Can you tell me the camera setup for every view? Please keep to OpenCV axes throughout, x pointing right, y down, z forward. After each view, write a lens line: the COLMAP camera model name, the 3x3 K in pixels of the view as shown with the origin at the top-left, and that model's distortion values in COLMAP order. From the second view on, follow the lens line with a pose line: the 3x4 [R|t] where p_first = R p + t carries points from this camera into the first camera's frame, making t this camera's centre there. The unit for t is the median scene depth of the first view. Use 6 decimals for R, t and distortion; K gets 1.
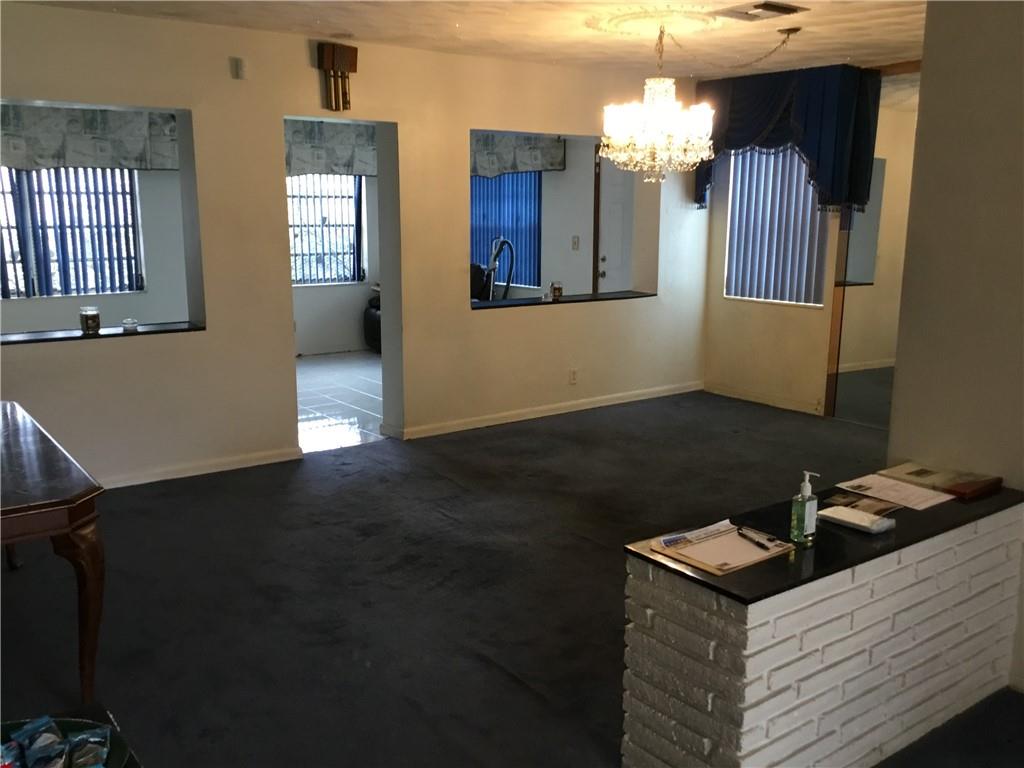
lens RADIAL K [[918.0, 0, 512.6], [0, 918.0, 386.8], [0, 0, 1]] dist [0.104770, -0.192171]
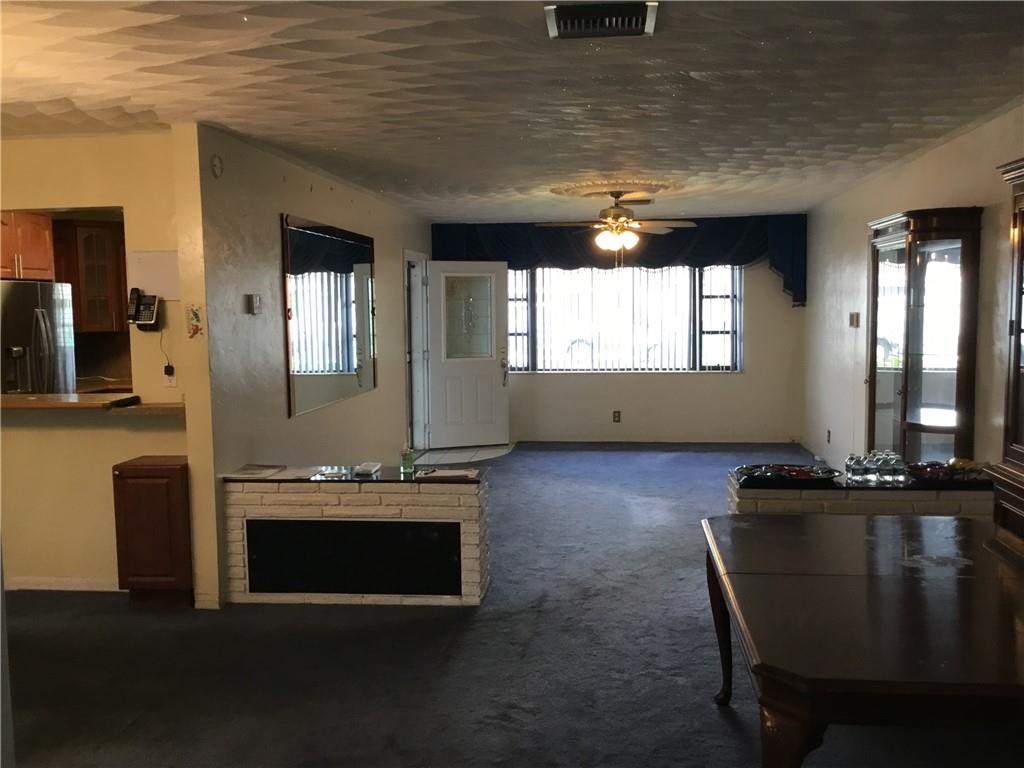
lens RADIAL K [[921.9, 0, 511.3], [0, 921.9, 379.8], [0, 0, 1]] dist [0.100212, -0.201664]
pose [[-0.729042, -0.046652, 0.682877, -0.461188], [0.146055, 0.964093, 0.221793, -0.166966], [-0.668704, 0.261434, -0.696051, 0.837620]]
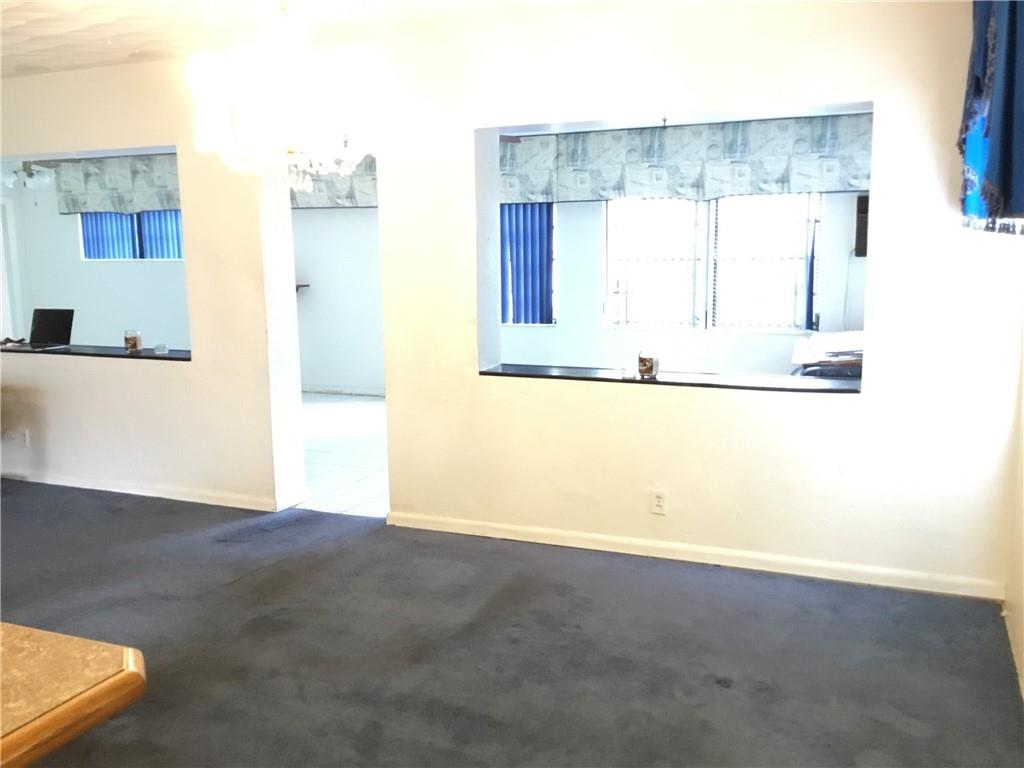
lens RADIAL K [[922.4, 0, 515.7], [0, 922.4, 387.3], [0, 0, 1]] dist [0.102893, -0.198859]
pose [[0.511666, 0.125645, -0.849948, 0.571693], [-0.152441, 0.986830, 0.054111, -0.113360], [0.845553, 0.101880, 0.524081, 0.612767]]
